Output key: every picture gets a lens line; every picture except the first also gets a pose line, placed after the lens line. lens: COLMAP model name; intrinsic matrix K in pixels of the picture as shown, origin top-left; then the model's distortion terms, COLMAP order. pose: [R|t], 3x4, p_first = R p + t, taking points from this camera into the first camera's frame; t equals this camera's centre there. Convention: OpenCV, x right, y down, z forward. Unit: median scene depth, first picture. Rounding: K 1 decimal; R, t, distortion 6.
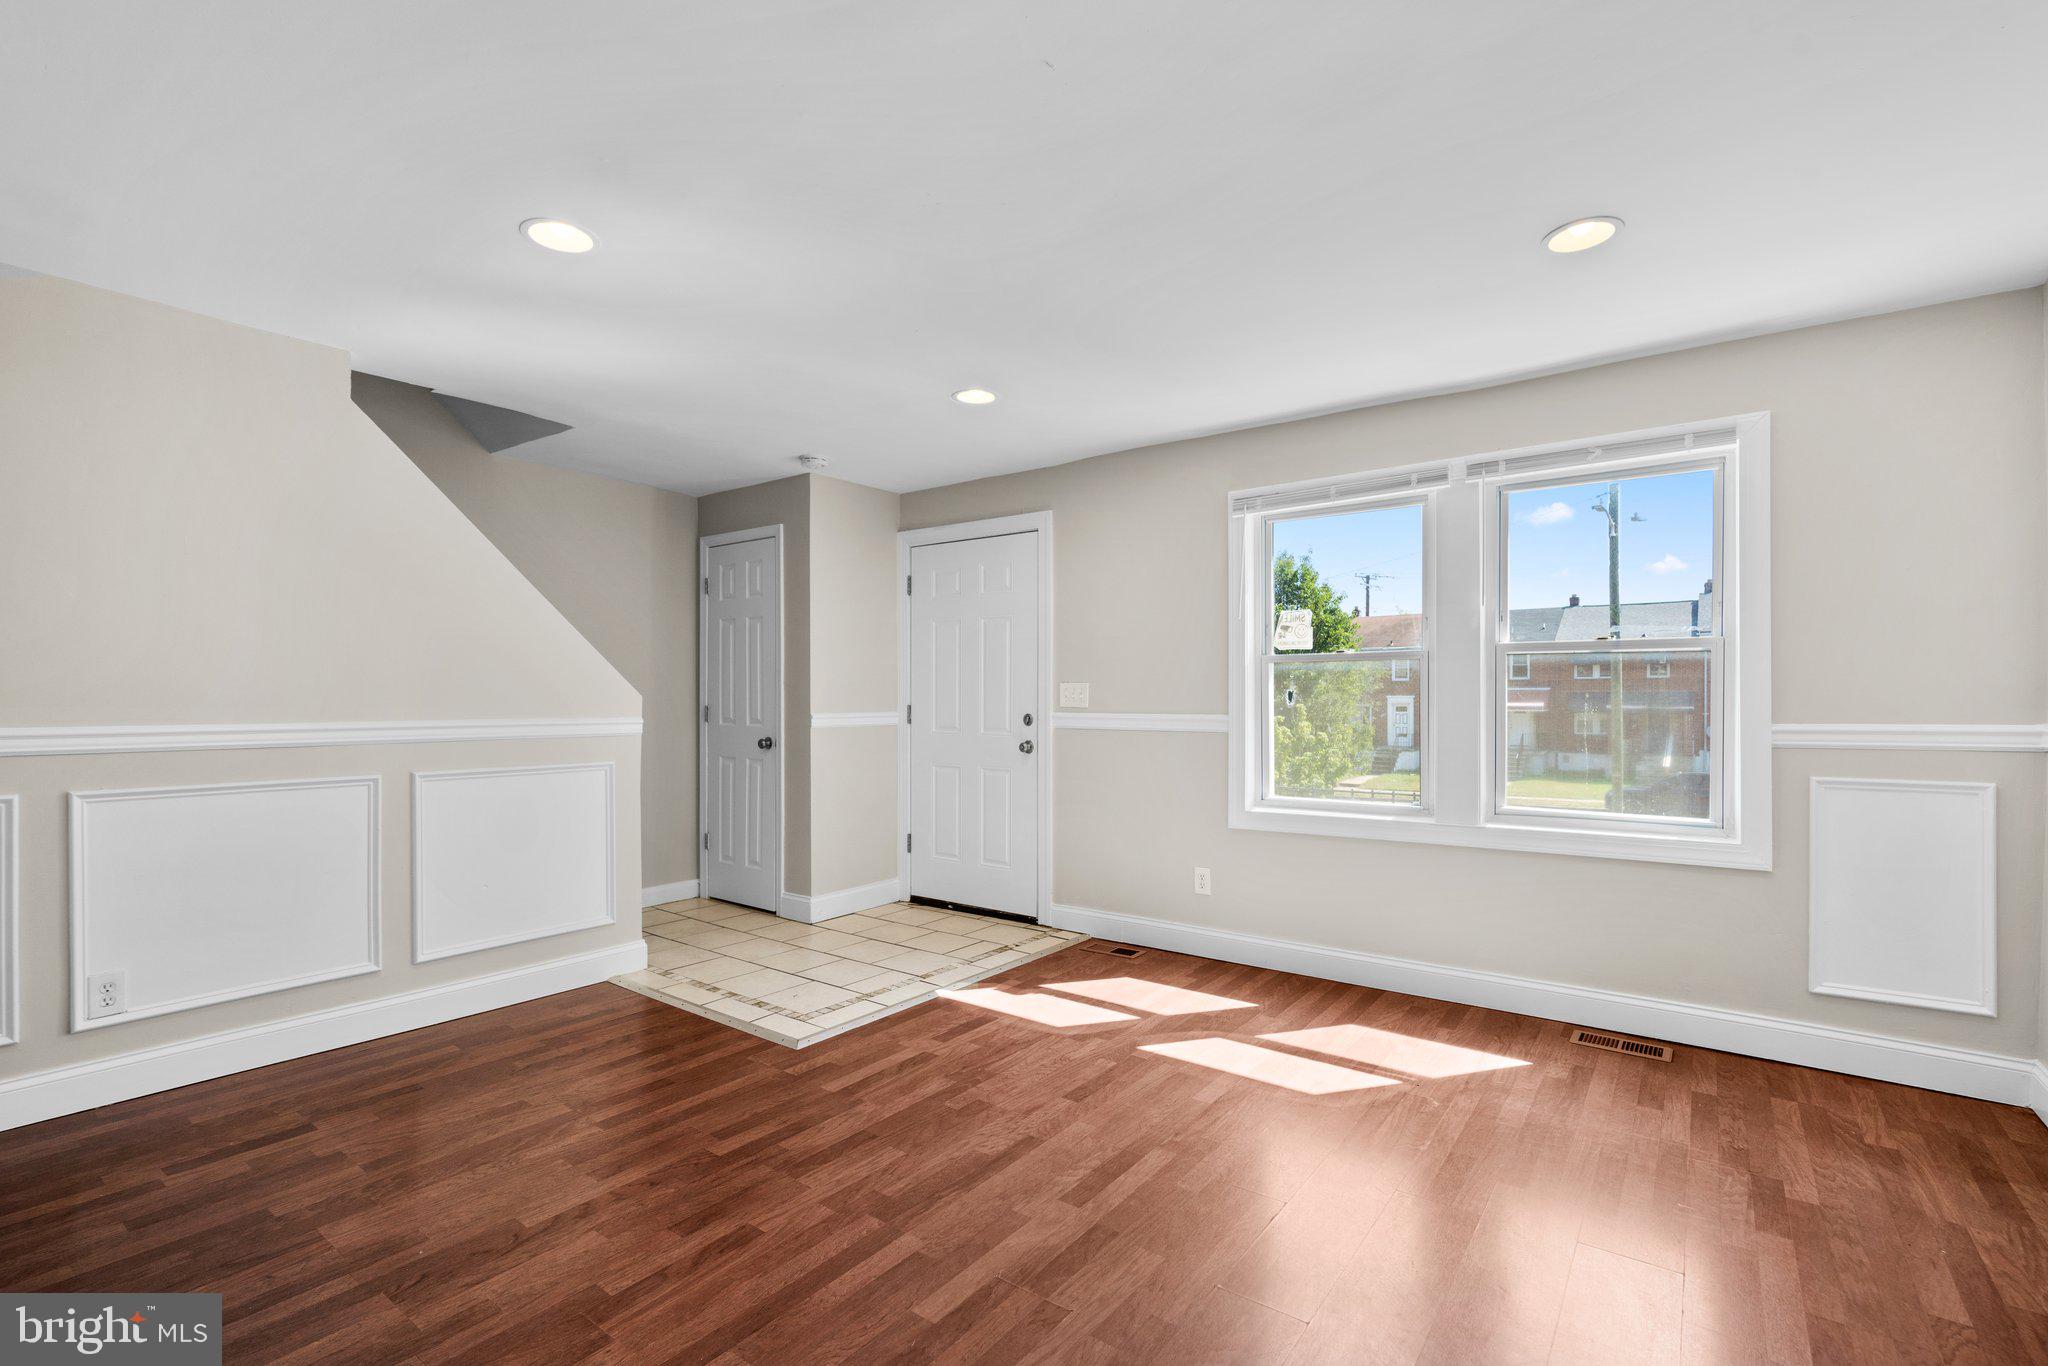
lens RADIAL K [[922.0, 0, 1028.9], [0, 922.0, 681.3], [0, 0, 1]] dist [-0.011741, 0.007411]
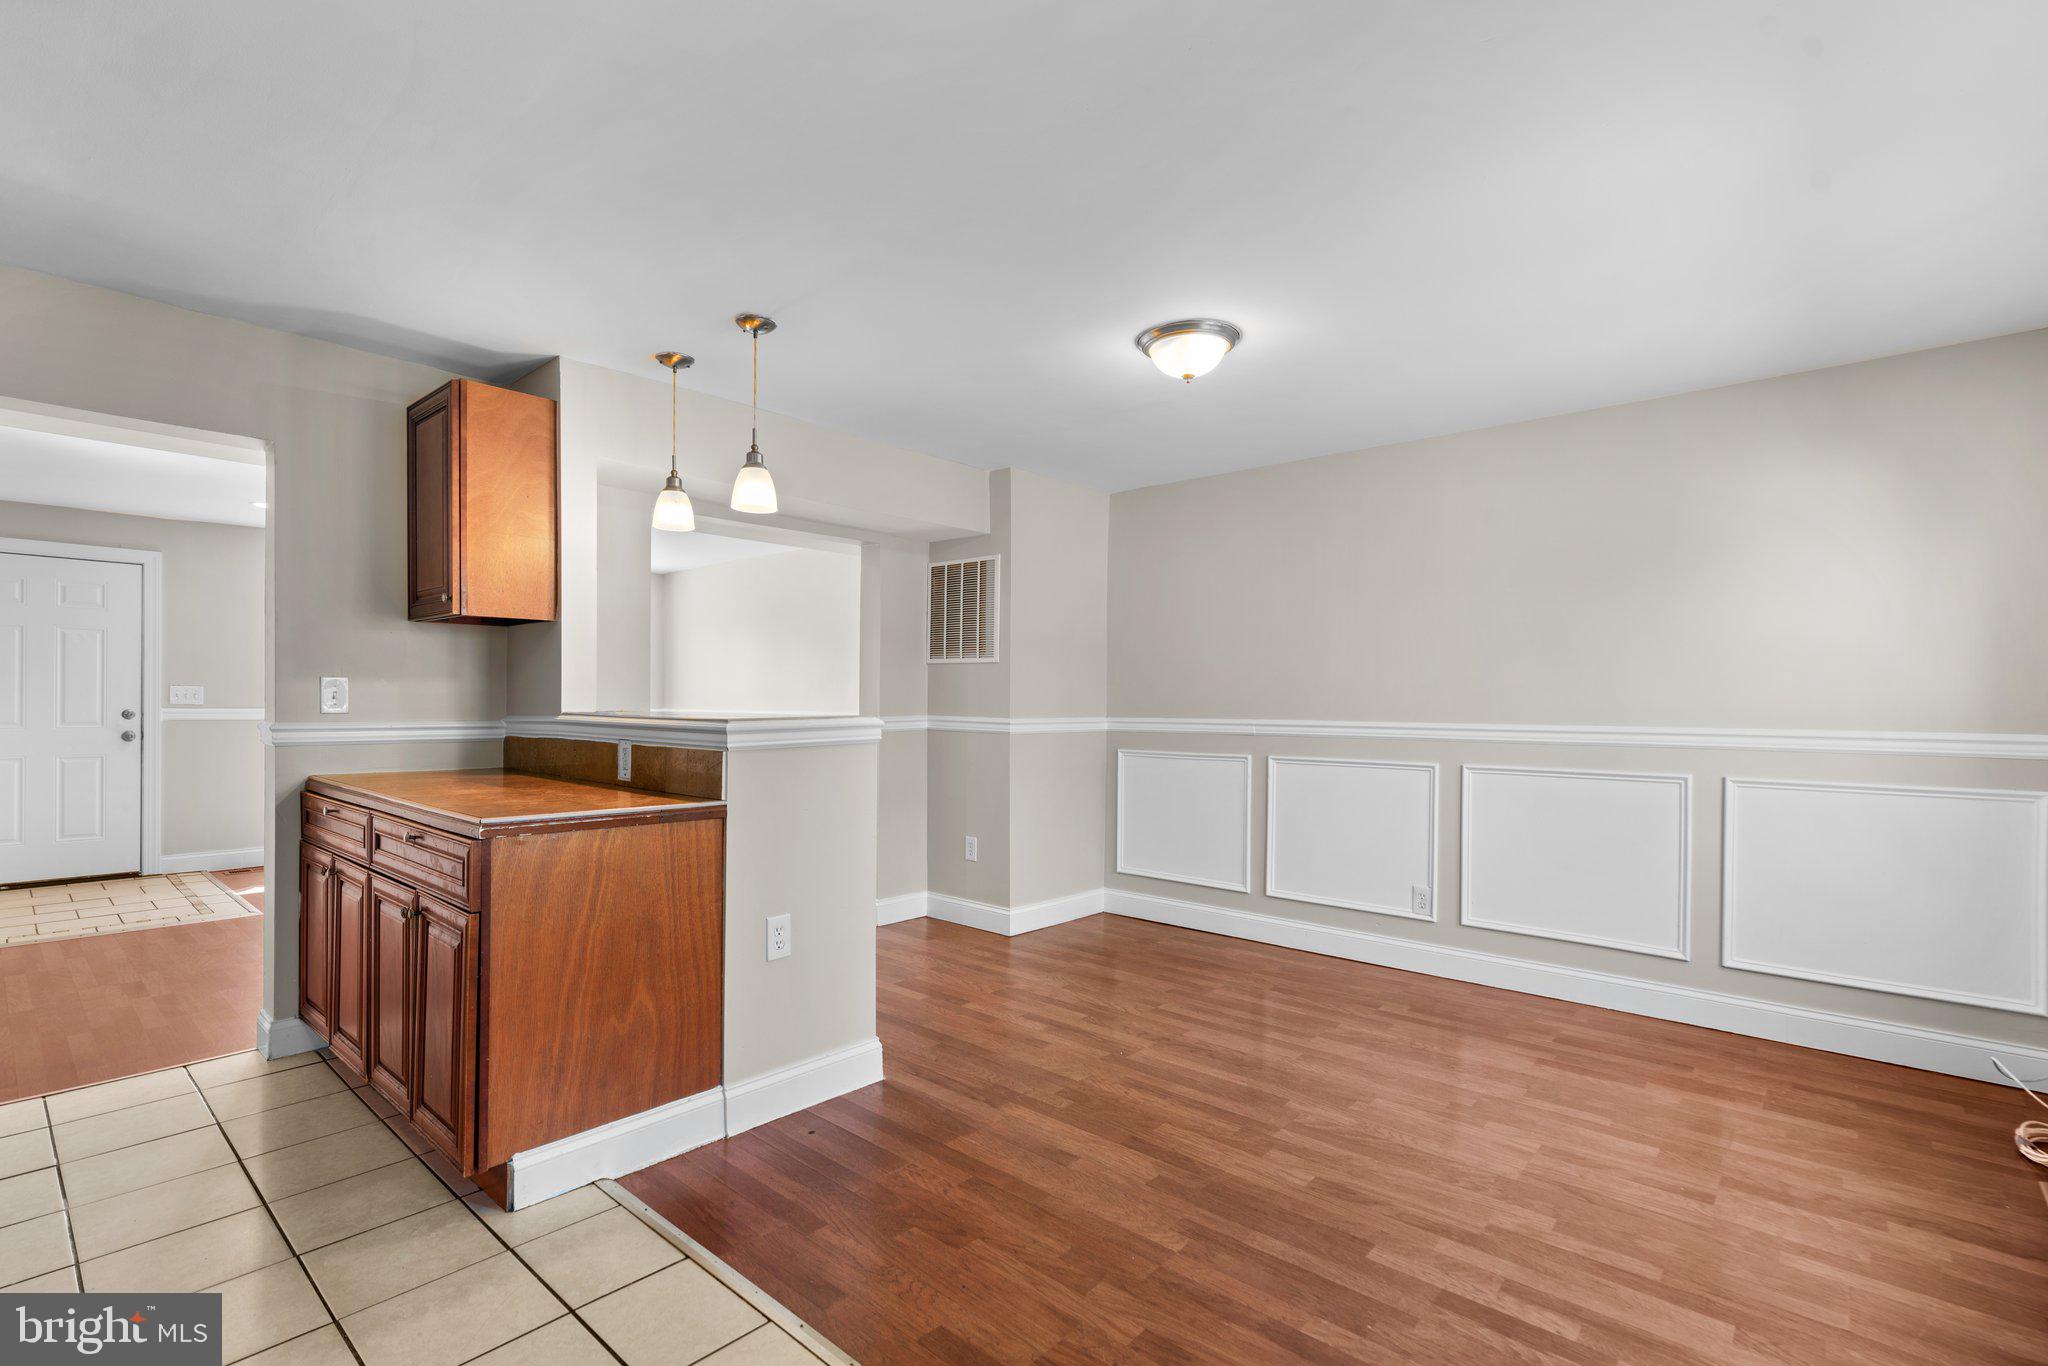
lens RADIAL K [[929.1, 0, 1031.0], [0, 929.1, 714.2], [0, 0, 1]] dist [-0.000028, 0.000423]
pose [[0.075686, -0.011954, 0.997060, -1.935726], [-0.024326, 0.999608, 0.013831, -0.008834], [-0.996835, -0.025301, 0.075366, -0.504077]]
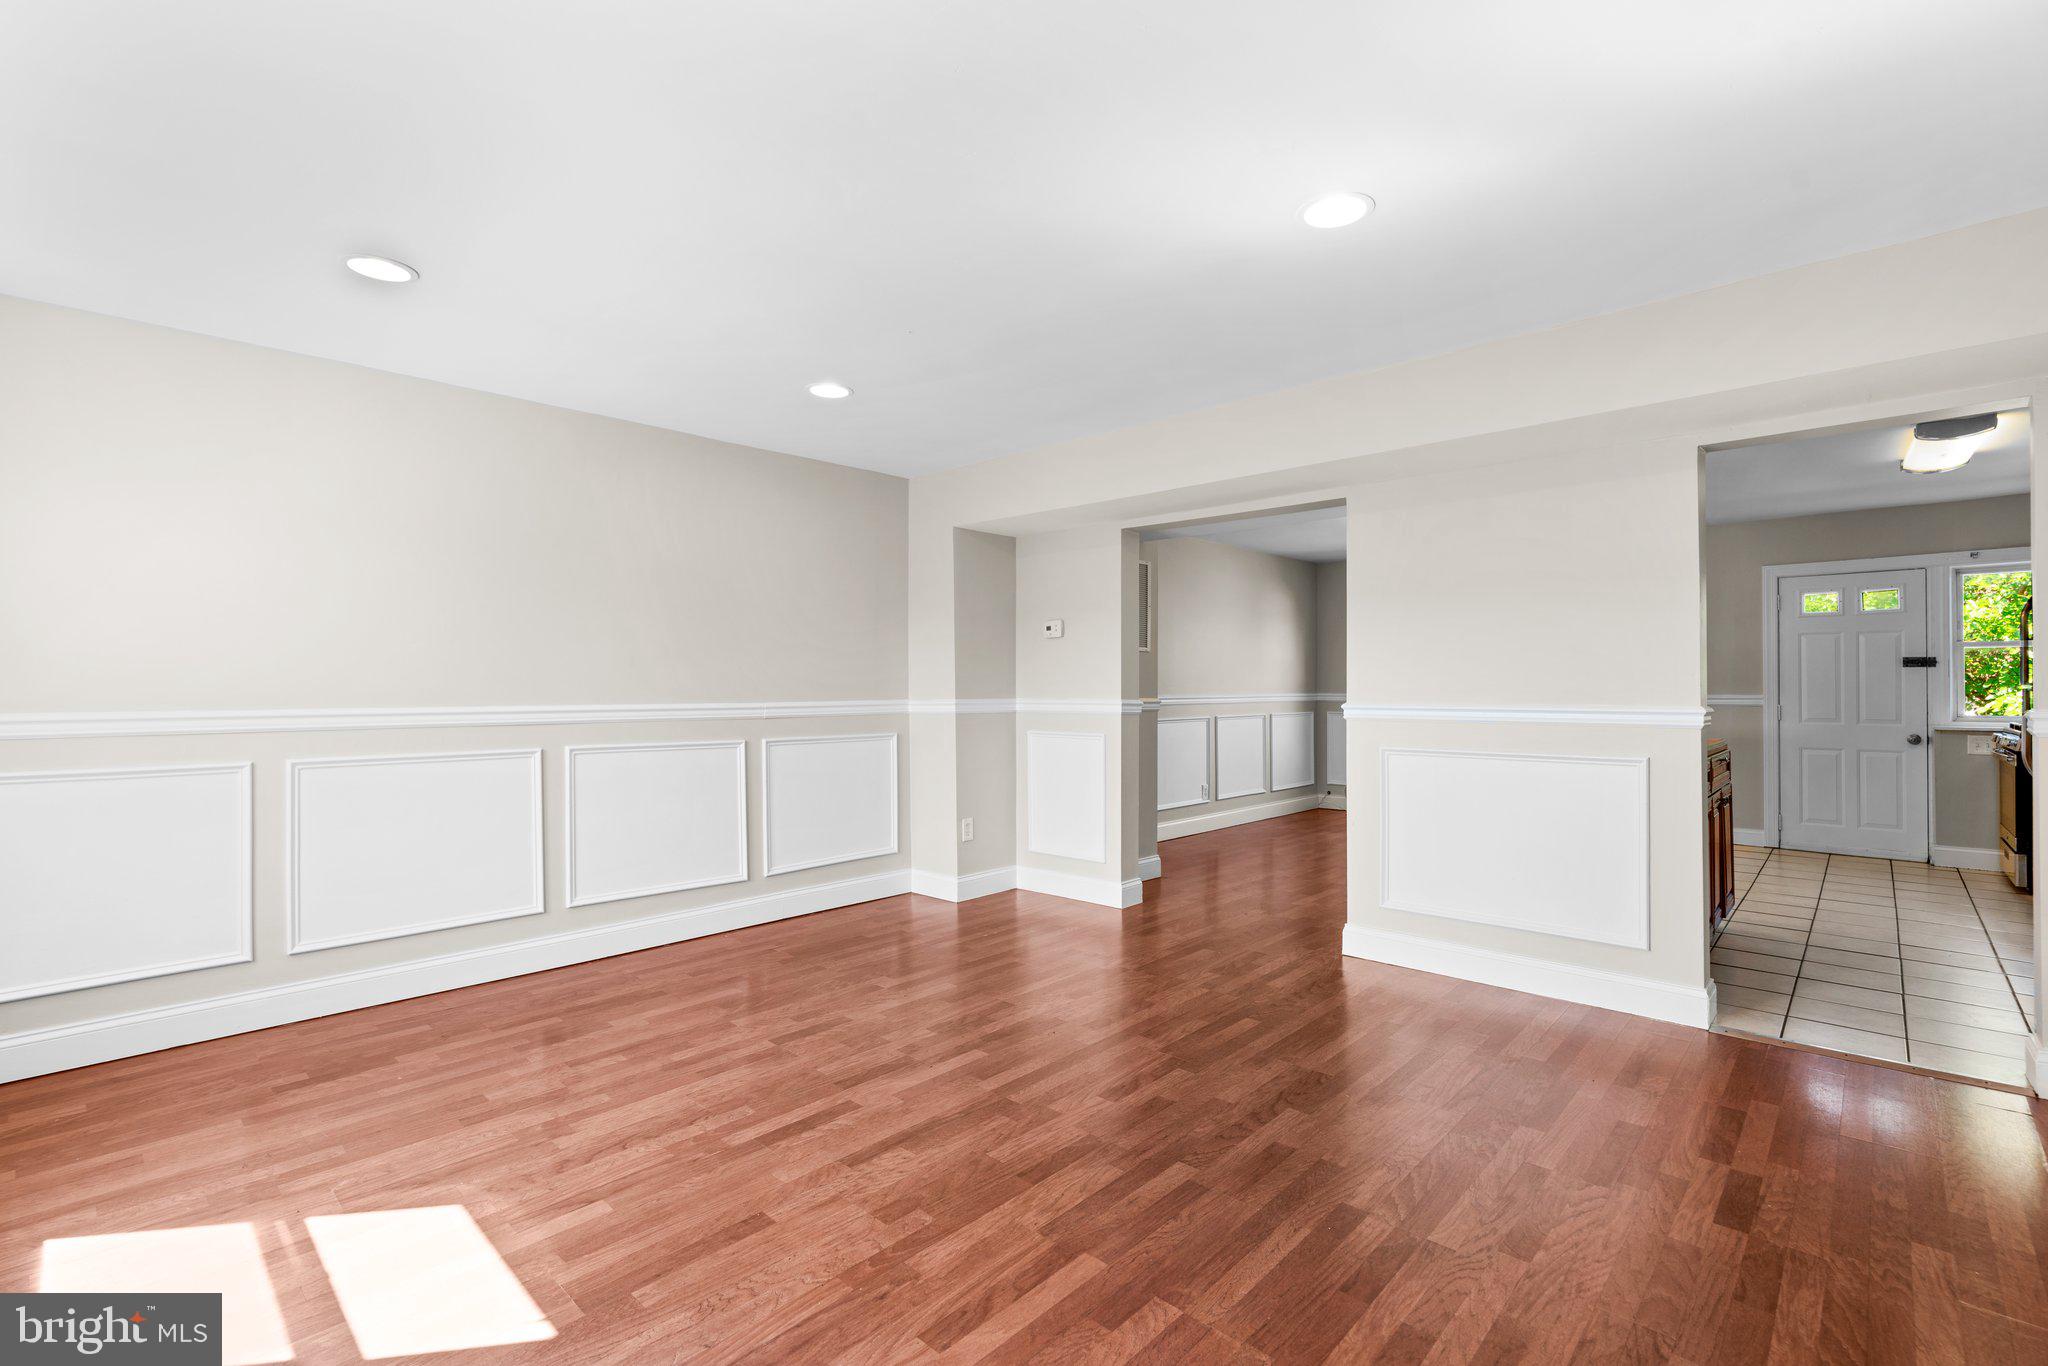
lens RADIAL K [[922.0, 0, 1028.9], [0, 922.0, 681.3], [0, 0, 1]] dist [-0.011741, 0.007411]
pose [[-0.993415, 0.004611, 0.114481, -0.247680], [0.001743, 0.999682, -0.025142, 0.032526], [-0.114561, -0.024777, -0.993107, 1.675490]]
